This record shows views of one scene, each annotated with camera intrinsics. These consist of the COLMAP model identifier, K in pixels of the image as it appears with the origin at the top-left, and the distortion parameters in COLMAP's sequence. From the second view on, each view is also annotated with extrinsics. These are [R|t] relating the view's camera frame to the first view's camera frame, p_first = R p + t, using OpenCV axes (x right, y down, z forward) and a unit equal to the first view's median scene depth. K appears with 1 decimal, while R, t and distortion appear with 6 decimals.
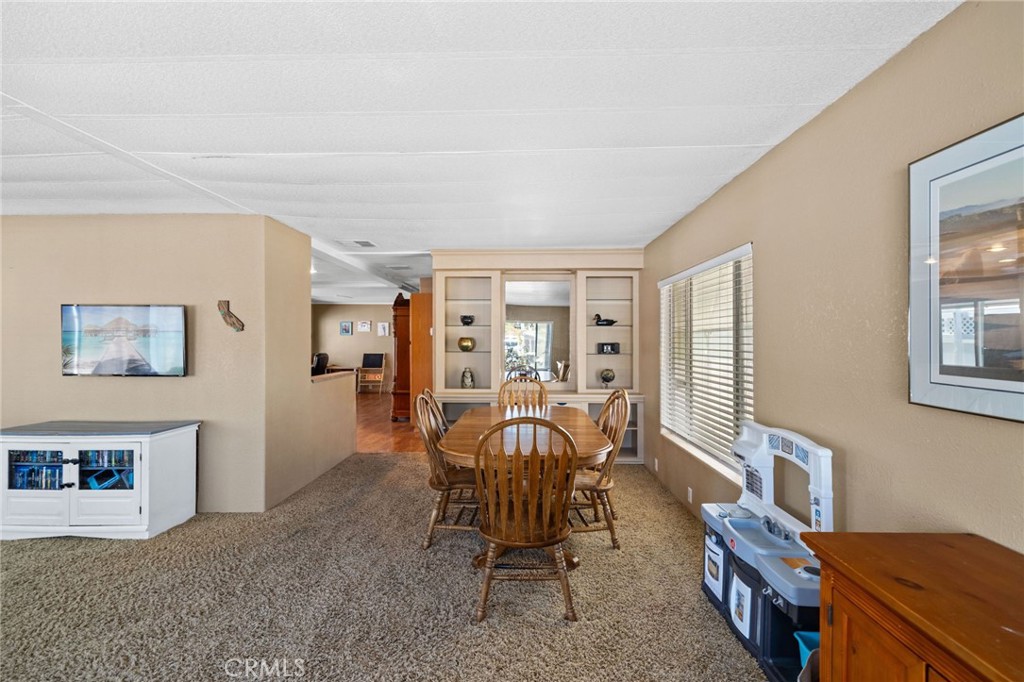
lens RADIAL K [[465.7, 0, 518.0], [0, 465.7, 343.5], [0, 0, 1]] dist [0.004714, -0.001960]
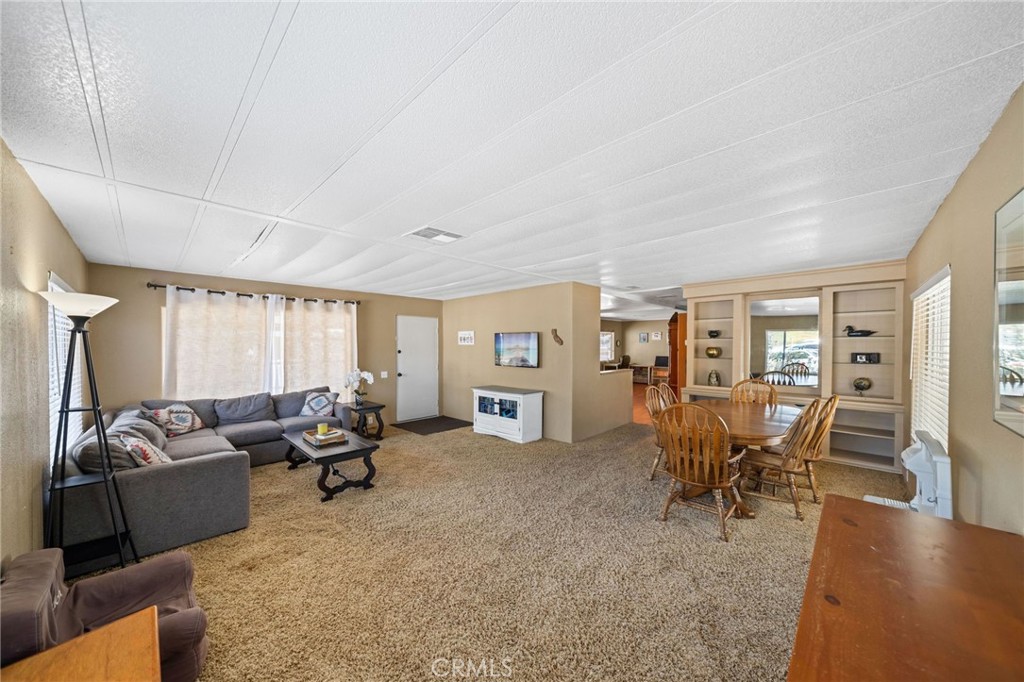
lens RADIAL K [[351.3, 0, 503.0], [0, 351.3, 351.5], [0, 0, 1]] dist [0.002540, -0.000080]
pose [[0.715038, 0.009535, -0.699021, 0.227960], [-0.000071, 0.999908, 0.013566, -0.020102], [0.699086, -0.009650, 0.714973, -0.177824]]
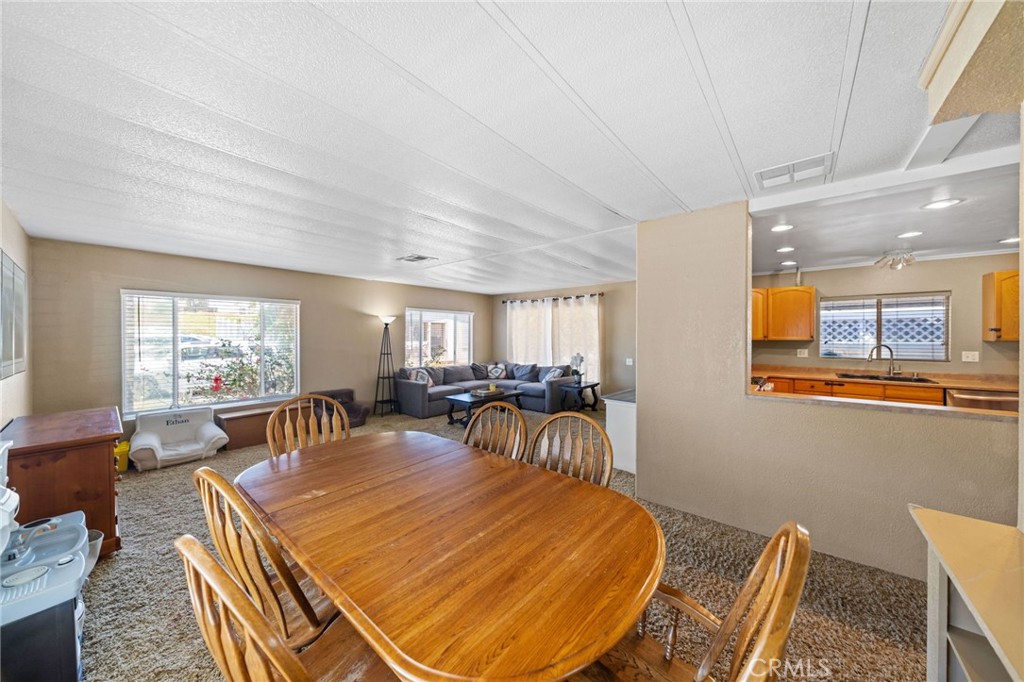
lens RADIAL K [[351.3, 0, 511.5], [0, 351.3, 332.4], [0, 0, 1]] dist [0.002540, -0.000080]
pose [[-0.631442, -0.003065, -0.775417, 0.299782], [-0.002654, 0.999995, -0.001792, -0.023320], [0.775418, 0.000926, -0.631447, 1.344840]]
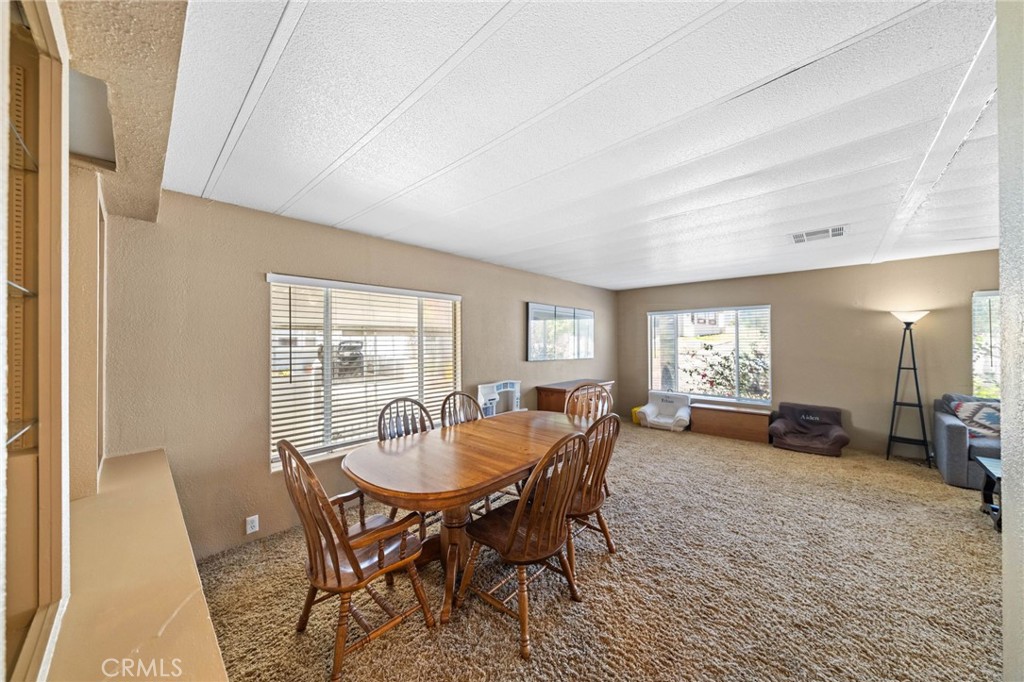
lens RADIAL K [[351.3, 0, 508.4], [0, 351.3, 338.3], [0, 0, 1]] dist [0.002540, -0.000080]
pose [[-0.739460, 0.007016, 0.673164, -0.475467], [0.009469, 0.999955, -0.000022, -0.028826], [-0.673134, 0.006358, -0.739493, 1.485722]]
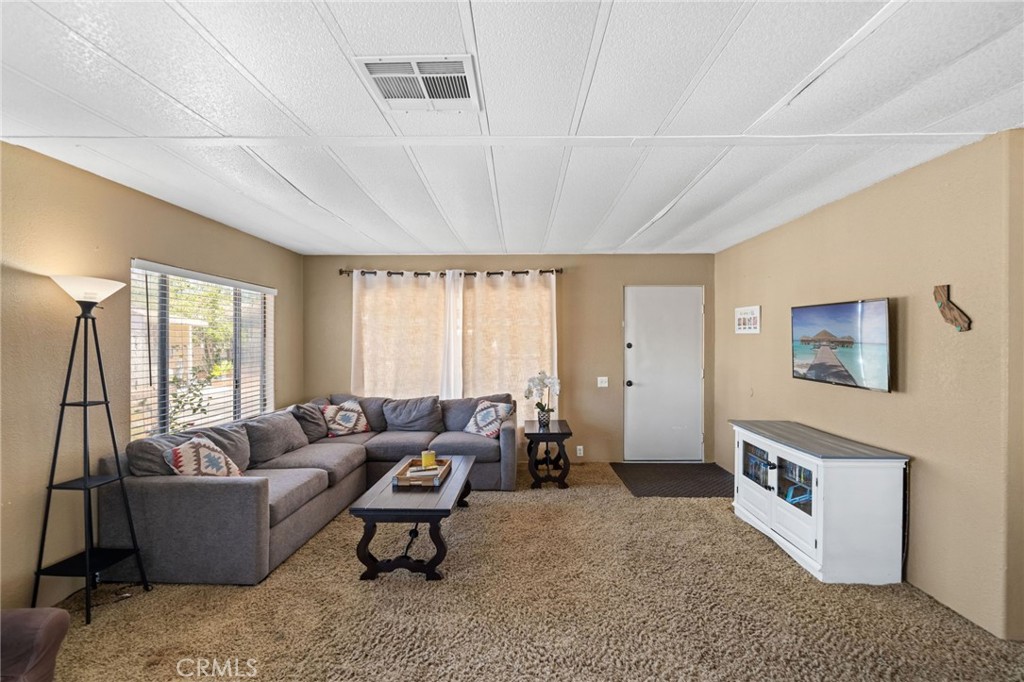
lens RADIAL K [[465.7, 0, 514.6], [0, 465.7, 341.0], [0, 0, 1]] dist [0.004714, -0.001960]
pose [[0.009963, 0.003895, -0.999943, 0.033775], [-0.001352, 0.999992, 0.003881, -0.014586], [0.999949, 0.001313, 0.009968, 0.380958]]
